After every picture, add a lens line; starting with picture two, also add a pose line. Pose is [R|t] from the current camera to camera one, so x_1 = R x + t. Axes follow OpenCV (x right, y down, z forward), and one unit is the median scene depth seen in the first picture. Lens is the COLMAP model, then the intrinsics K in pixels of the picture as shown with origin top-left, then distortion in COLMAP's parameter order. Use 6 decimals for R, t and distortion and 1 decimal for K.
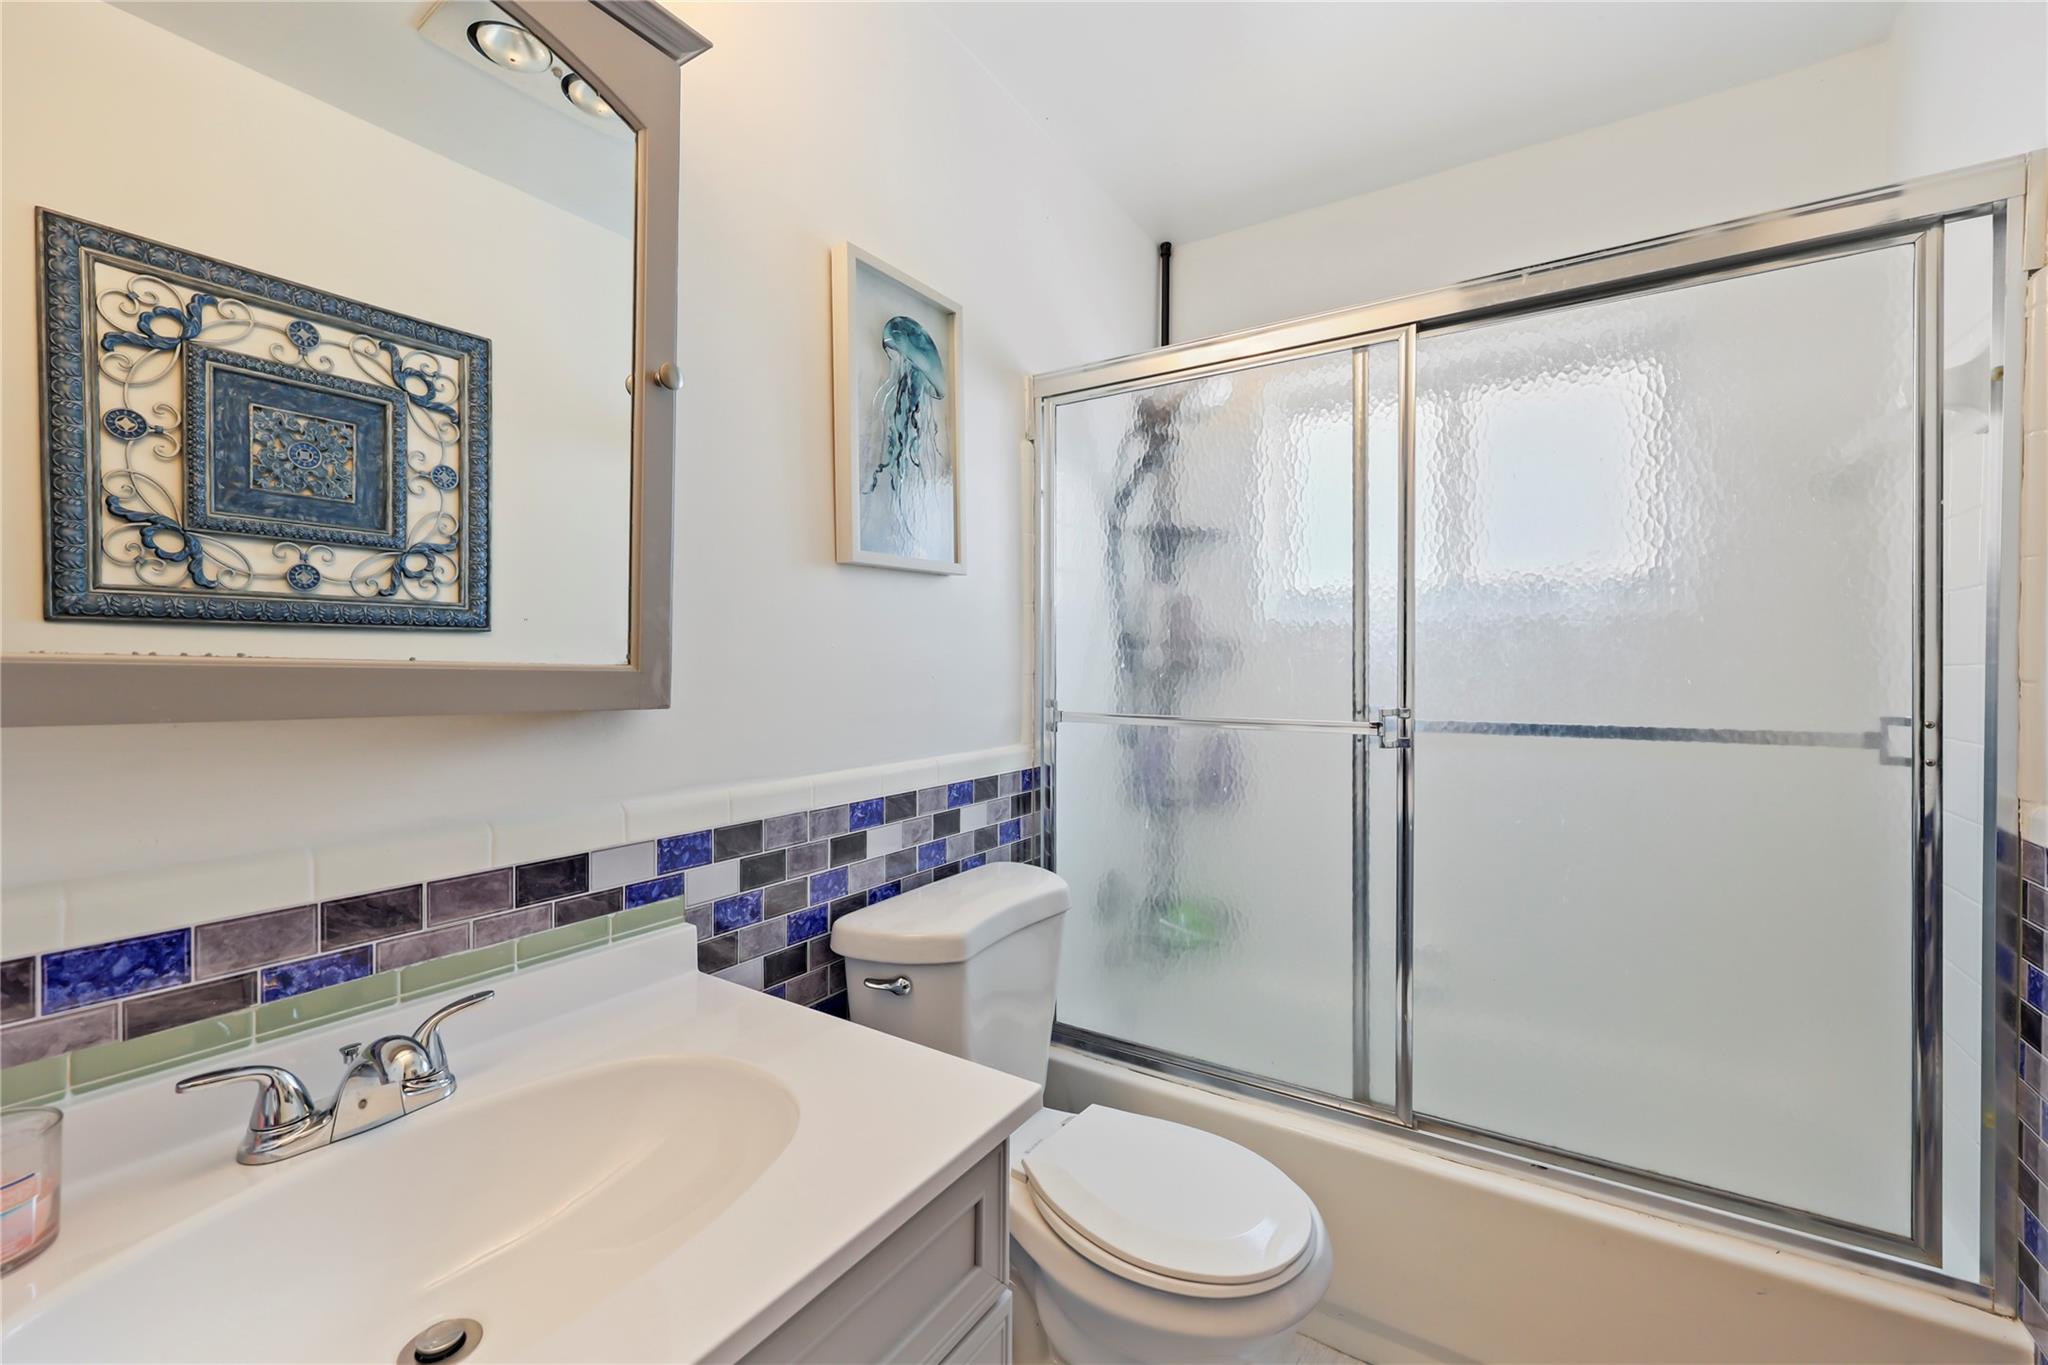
lens RADIAL K [[838.4, 0, 1019.5], [0, 838.4, 671.0], [0, 0, 1]] dist [-0.003416, 0.001426]
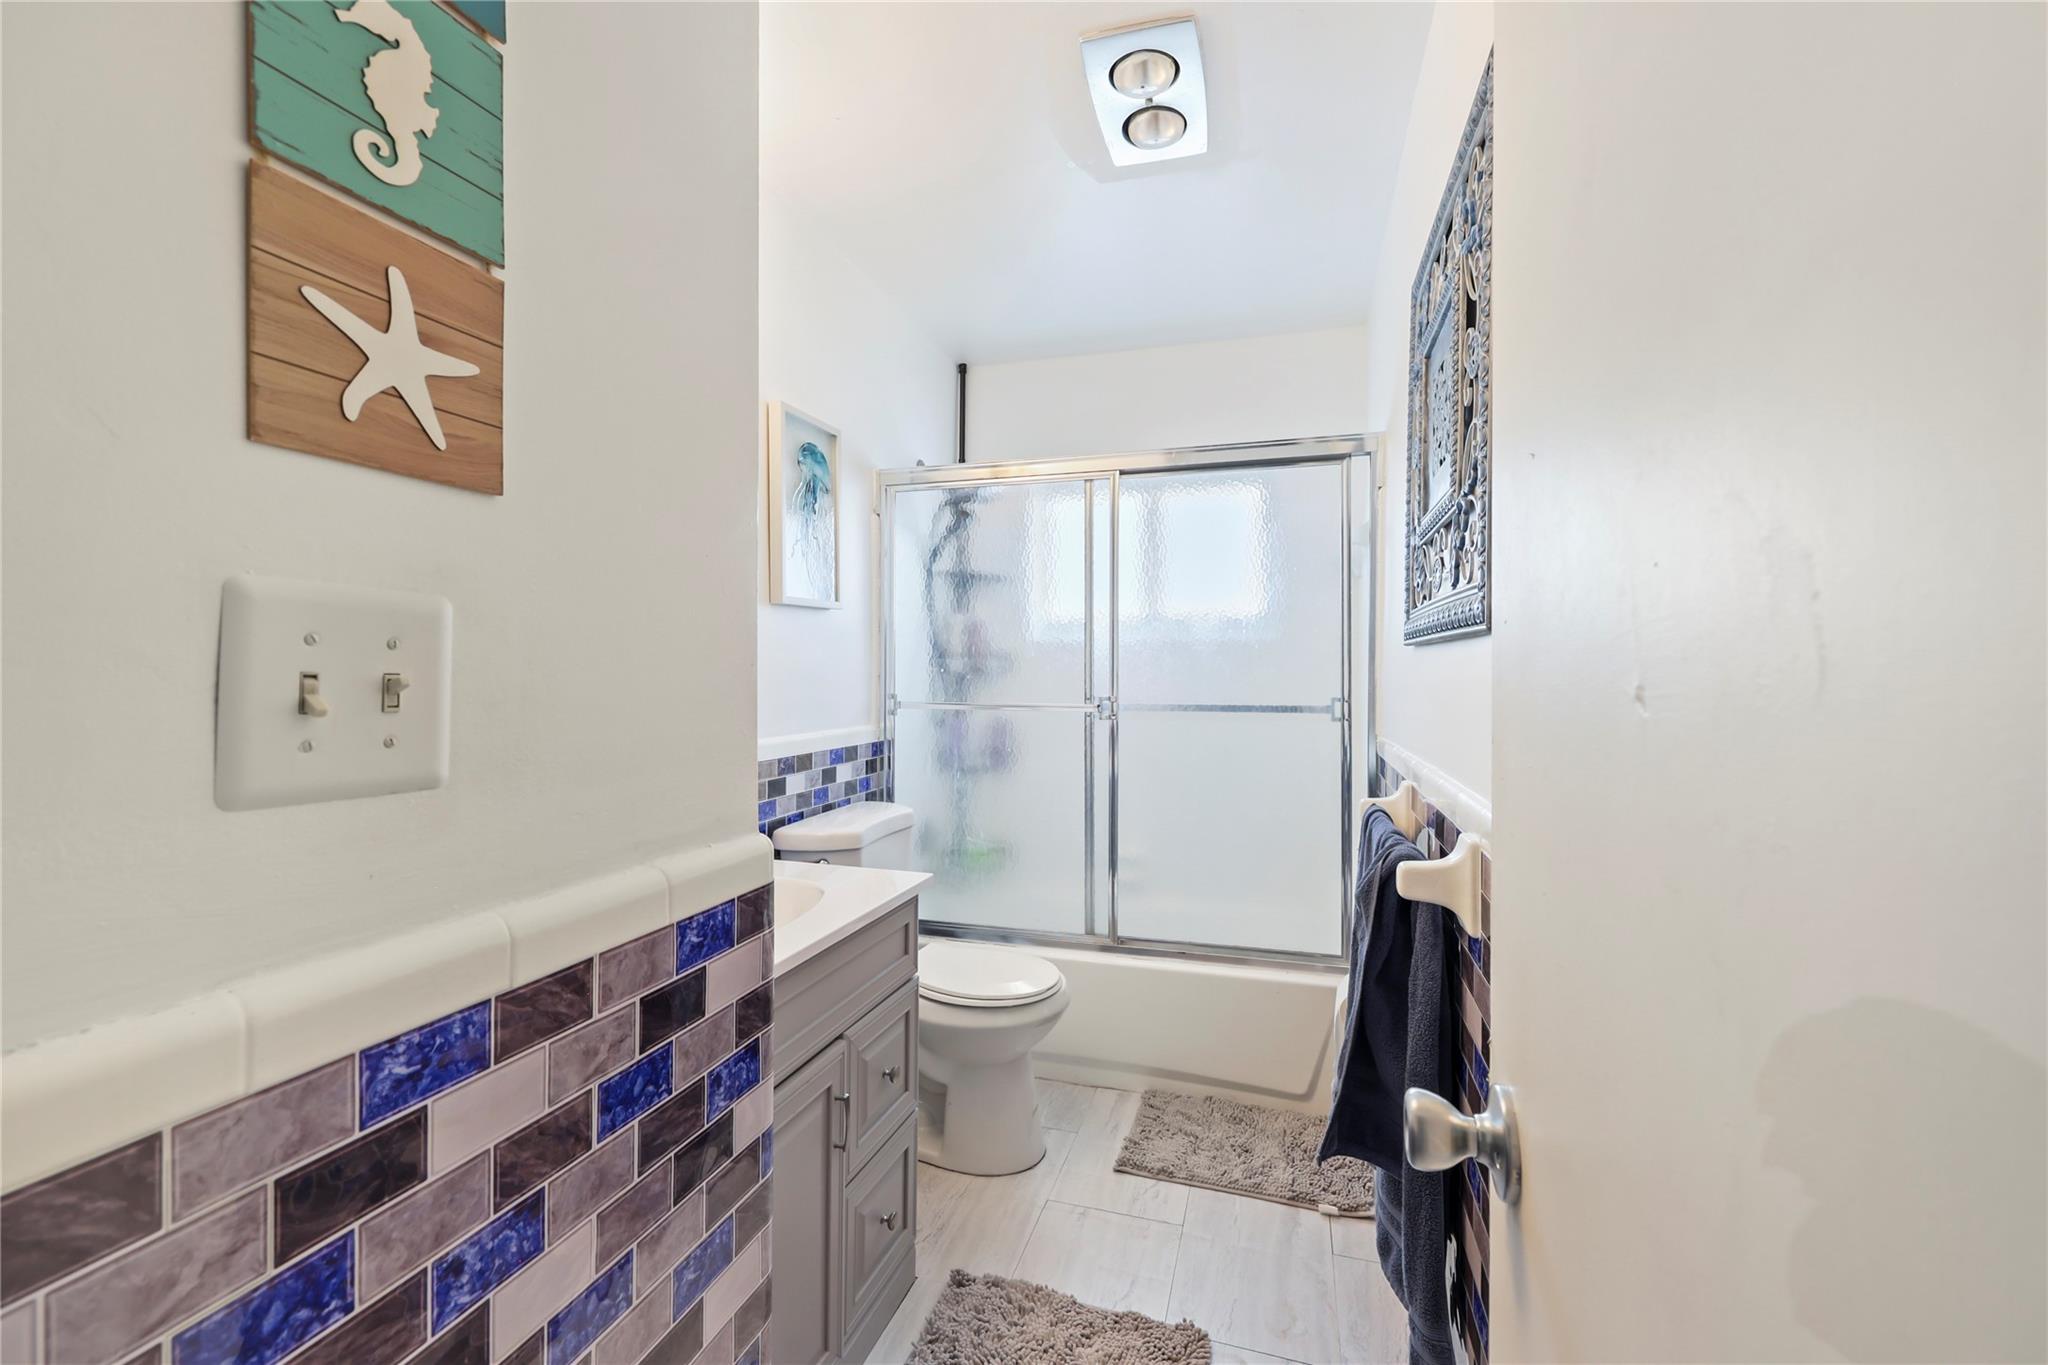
lens RADIAL K [[838.4, 0, 1025.2], [0, 838.4, 676.4], [0, 0, 1]] dist [-0.003416, 0.001426]
pose [[0.959622, 0.000825, 0.281292, -0.165890], [-0.000713, 1.000000, -0.000502, 0.005450], [-0.281292, 0.000281, 0.959622, -0.512171]]
